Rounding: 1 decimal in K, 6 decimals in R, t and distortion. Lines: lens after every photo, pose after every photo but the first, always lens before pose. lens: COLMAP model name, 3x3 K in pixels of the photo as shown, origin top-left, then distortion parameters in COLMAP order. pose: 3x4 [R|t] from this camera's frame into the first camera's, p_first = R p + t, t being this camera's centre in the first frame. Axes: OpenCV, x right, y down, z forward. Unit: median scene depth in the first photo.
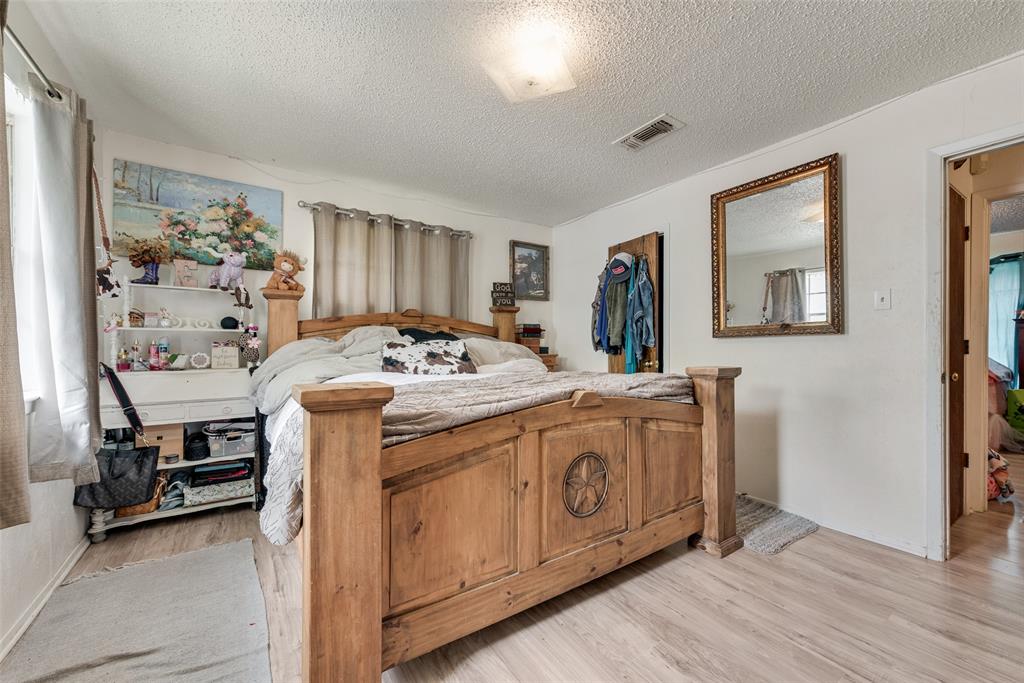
lens RADIAL K [[402.4, 0, 515.9], [0, 402.4, 343.5], [0, 0, 1]] dist [0.011972, -0.000108]
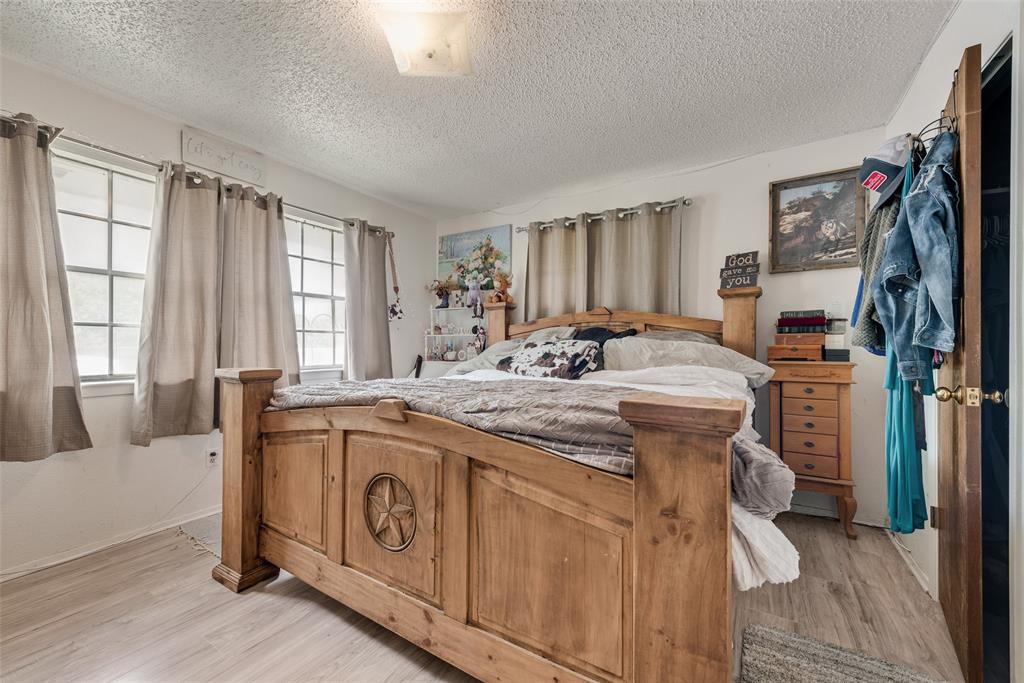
lens RADIAL K [[402.4, 0, 513.6], [0, 402.4, 343.7], [0, 0, 1]] dist [0.011972, -0.000108]
pose [[0.399019, -0.002212, -0.916940, 0.645852], [0.002835, 0.999995, -0.001179, 0.000995], [0.916938, -0.002129, 0.399023, 0.555157]]
